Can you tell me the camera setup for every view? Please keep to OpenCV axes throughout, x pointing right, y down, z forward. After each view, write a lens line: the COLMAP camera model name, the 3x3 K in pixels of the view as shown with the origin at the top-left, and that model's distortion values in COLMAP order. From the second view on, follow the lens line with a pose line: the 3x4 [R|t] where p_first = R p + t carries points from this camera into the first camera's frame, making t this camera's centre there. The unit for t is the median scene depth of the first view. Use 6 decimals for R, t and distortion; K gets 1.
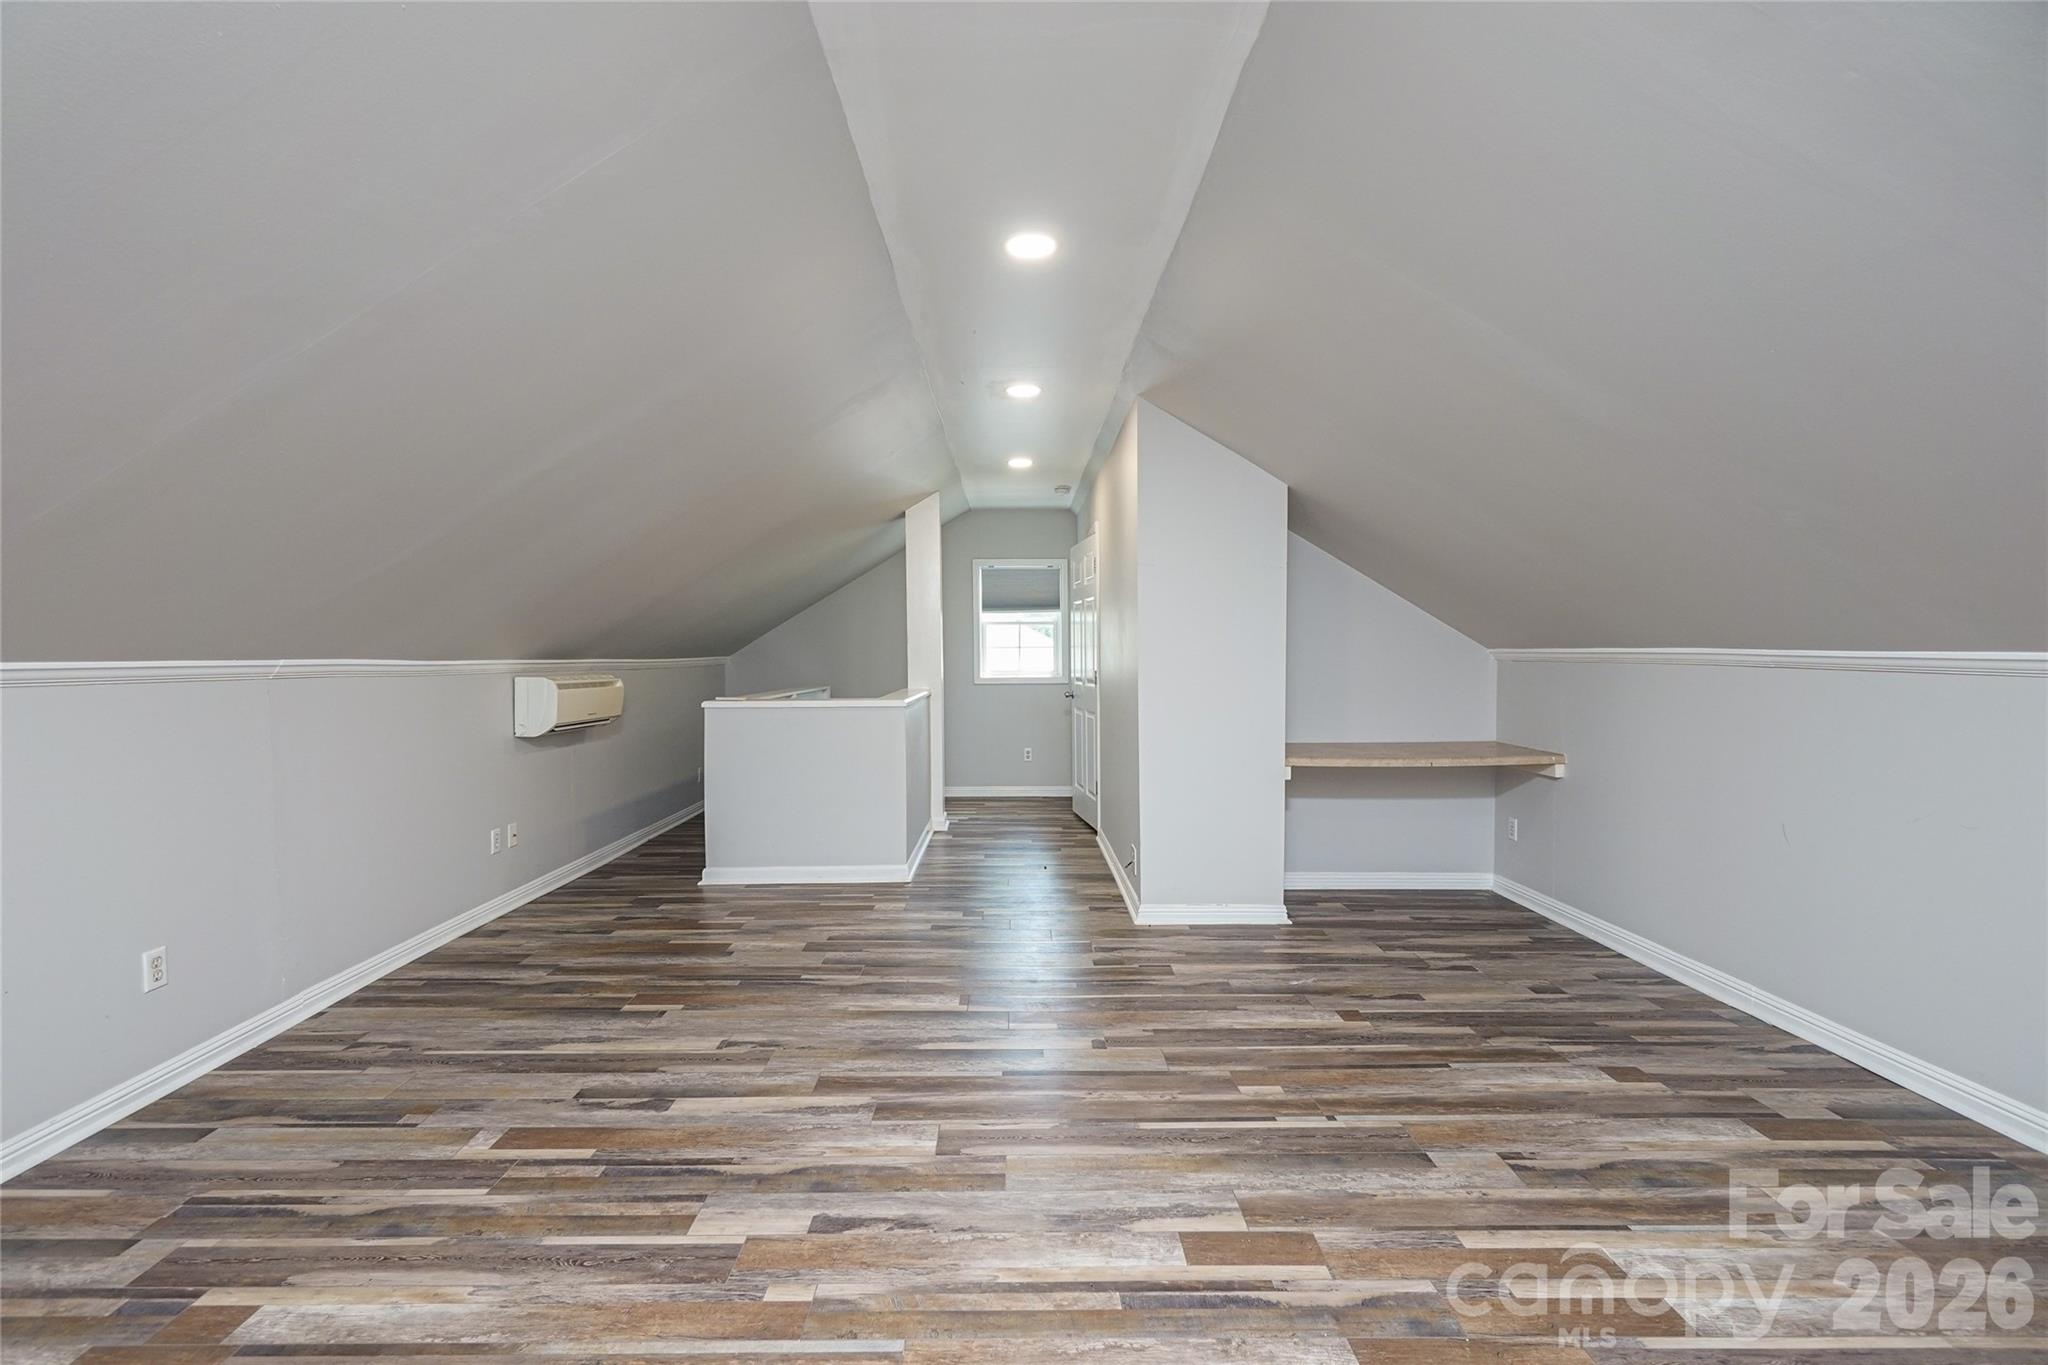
lens RADIAL K [[892.9, 0, 1021.1], [0, 892.9, 676.4], [0, 0, 1]] dist [-0.004446, 0.002653]
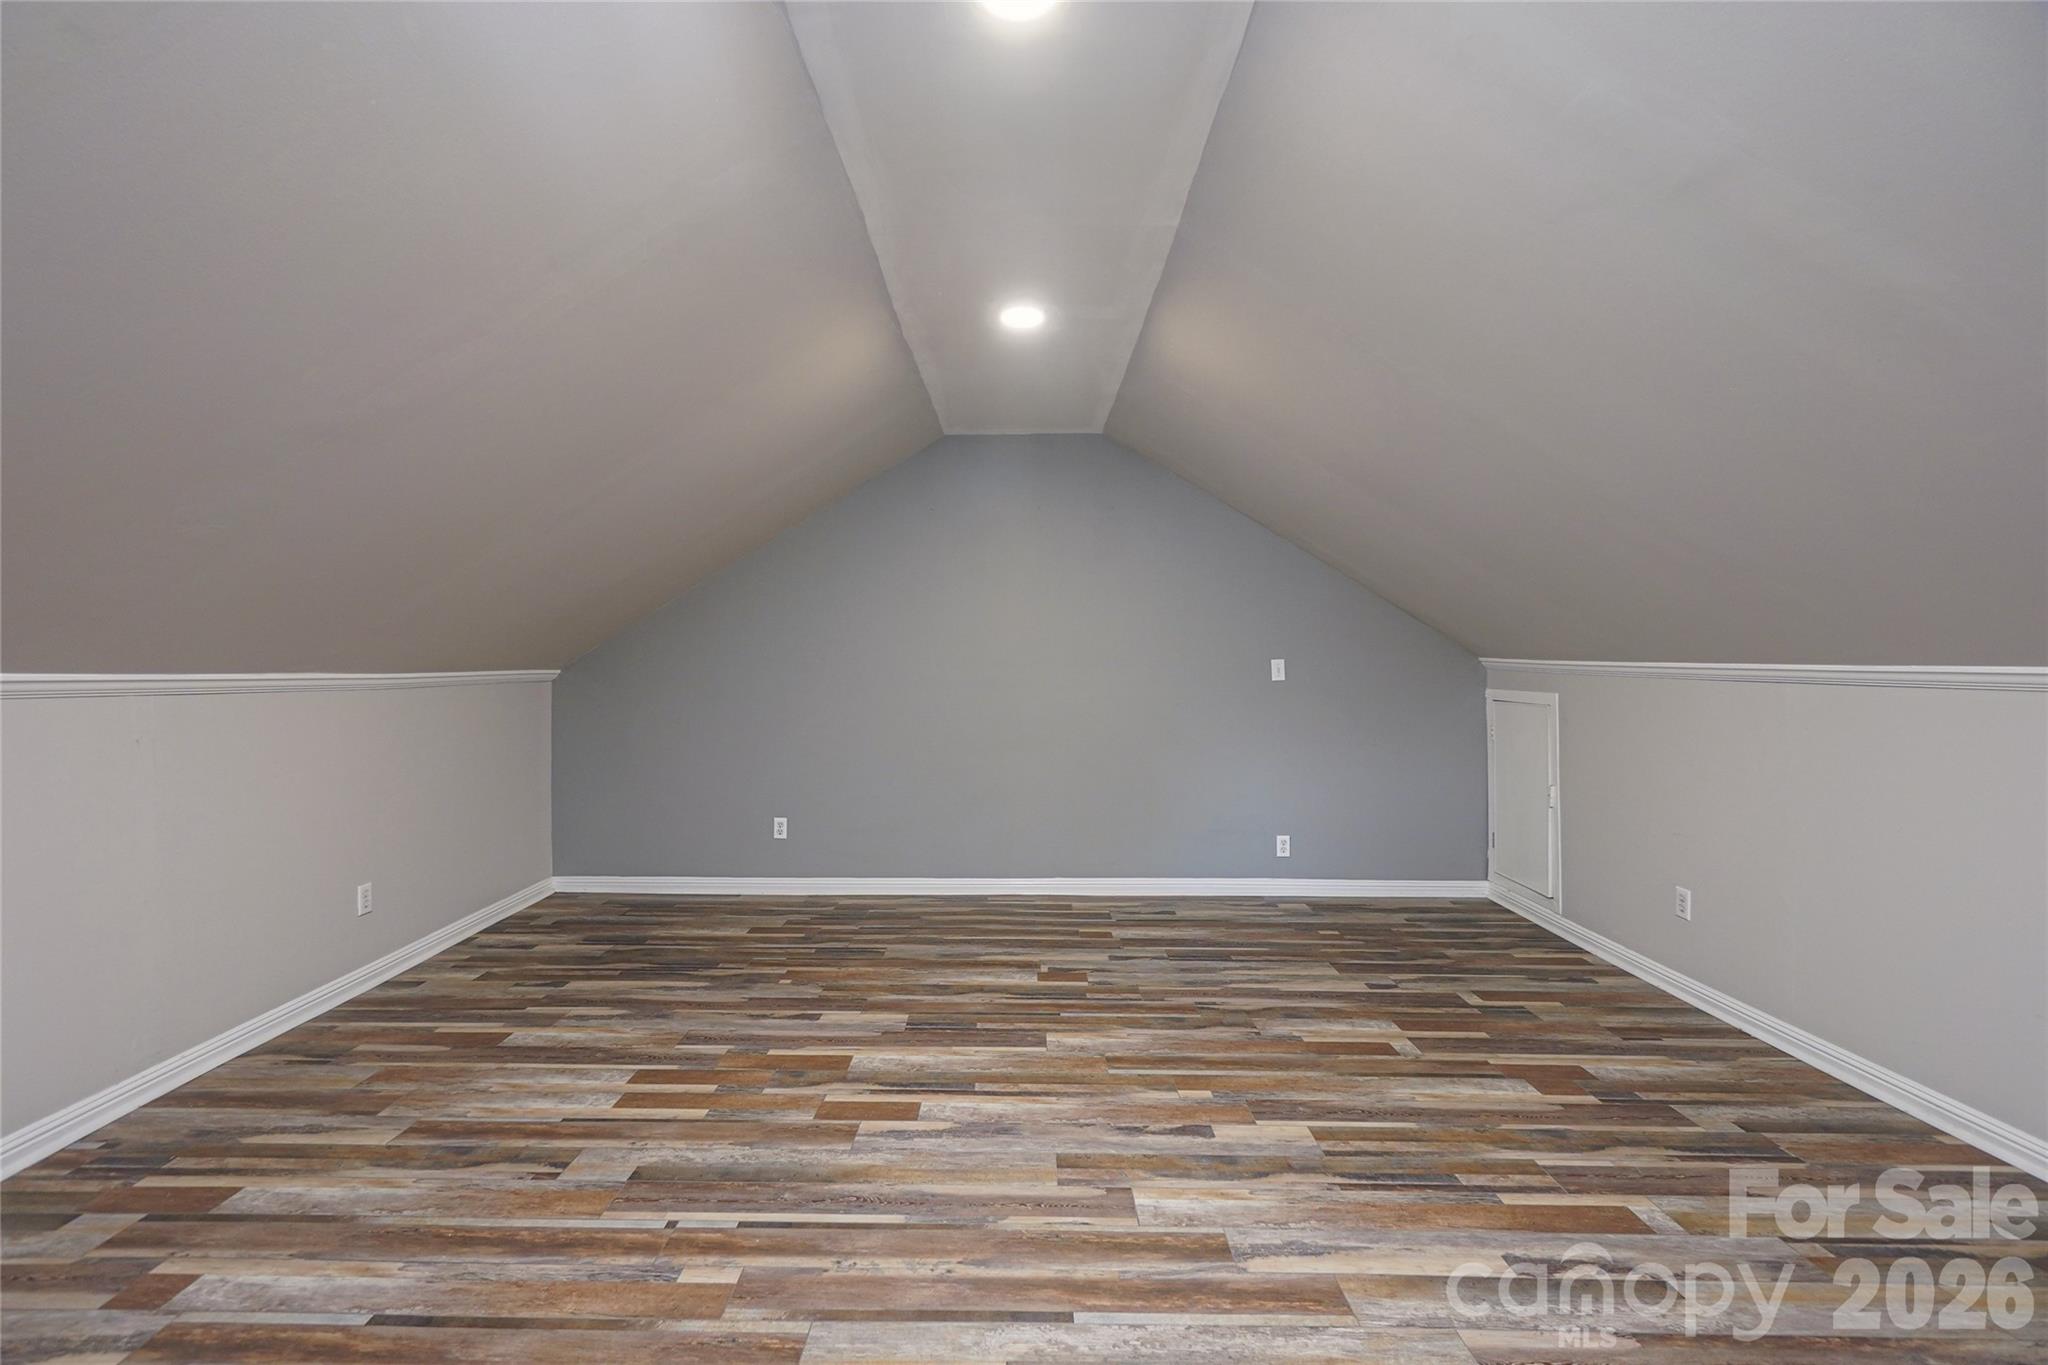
lens RADIAL K [[892.9, 0, 1019.4], [0, 892.9, 674.6], [0, 0, 1]] dist [-0.004446, 0.002653]
pose [[-0.999889, 0.005111, 0.013964, 0.008374], [0.005708, 0.999057, 0.043041, -0.060716], [-0.013731, 0.043116, -0.998976, 2.027720]]
